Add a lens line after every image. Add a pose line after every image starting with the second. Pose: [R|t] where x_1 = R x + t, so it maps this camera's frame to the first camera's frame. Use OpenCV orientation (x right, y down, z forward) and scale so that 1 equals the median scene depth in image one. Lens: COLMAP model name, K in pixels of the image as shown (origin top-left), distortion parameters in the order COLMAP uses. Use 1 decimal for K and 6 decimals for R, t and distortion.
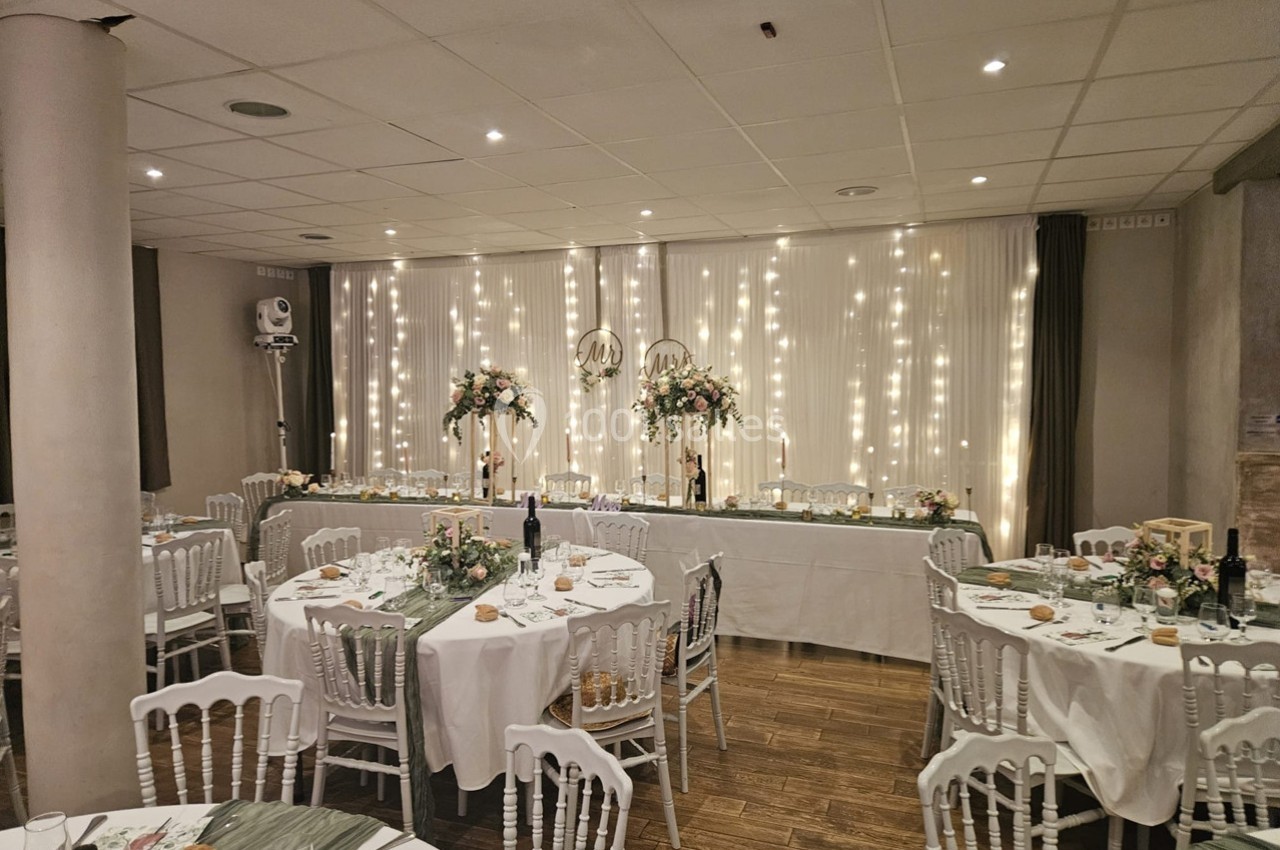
lens RADIAL K [[873.0, 0, 640.0], [0, 873.0, 425.0], [0, 0, 1]] dist [0.086231, -0.083368]
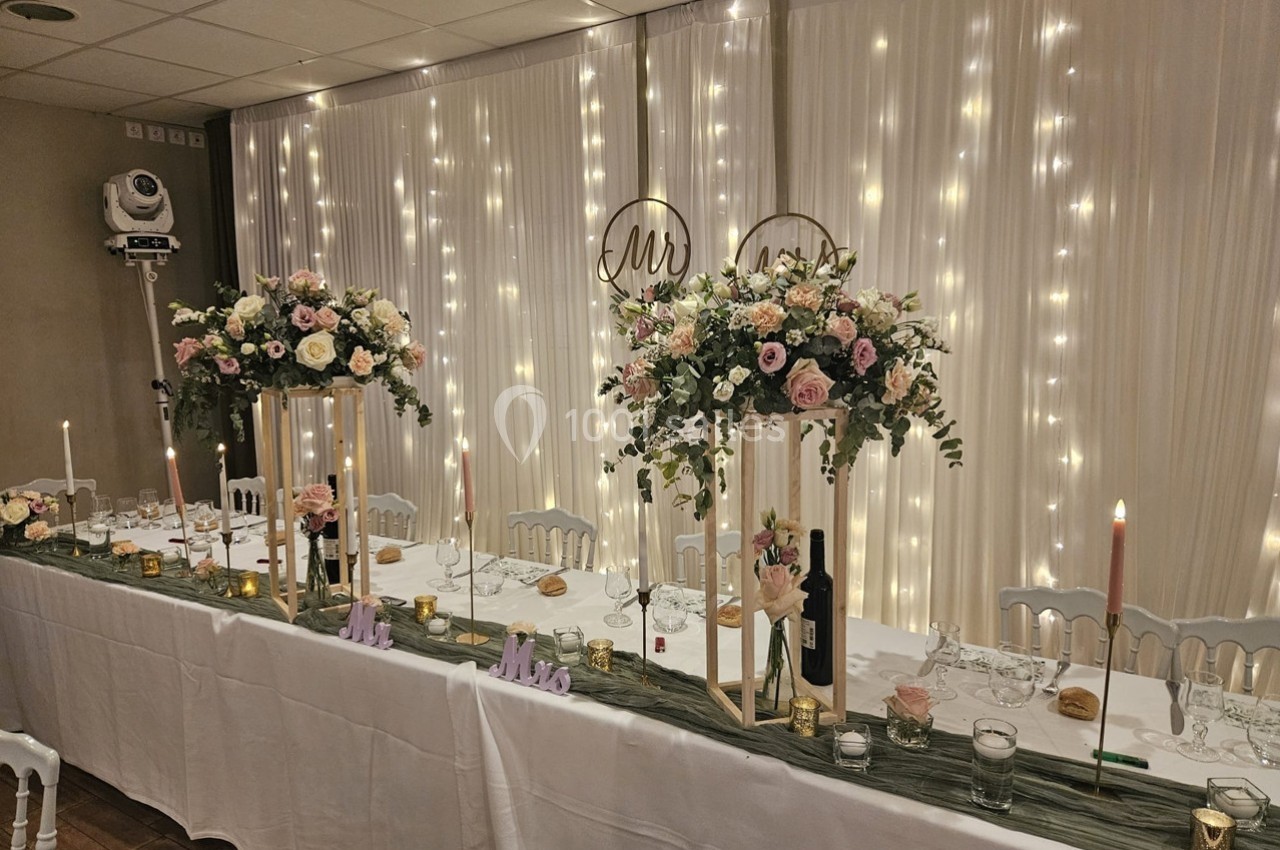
lens RADIAL K [[858.6, 0, 640.0], [0, 858.6, 425.0], [0, 0, 1]] dist [0.090161, -0.077431]
pose [[0.971580, 0.025073, -0.235381, 0.064048], [-0.005868, 0.996620, 0.081941, -0.026616], [0.236640, -0.078231, 0.968443, 0.539779]]
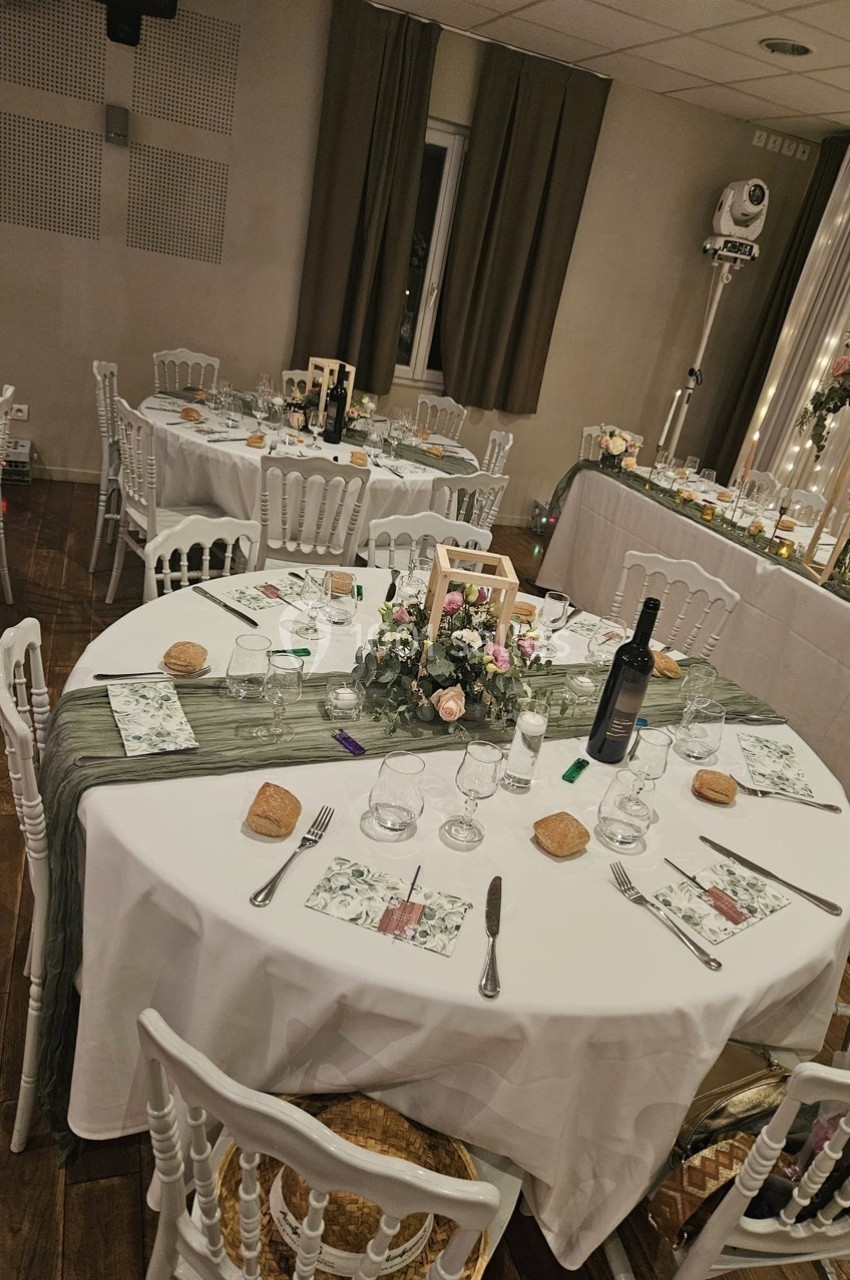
lens RADIAL K [[873.0, 0, 429.6], [0, 873.0, 661.5], [0, 0, 1]] dist [0.086231, -0.083368]
pose [[0.613280, 0.446284, -0.651704, 0.053149], [-0.245486, 0.891915, 0.379768, -0.013610], [0.750749, -0.072920, 0.656550, 0.363221]]
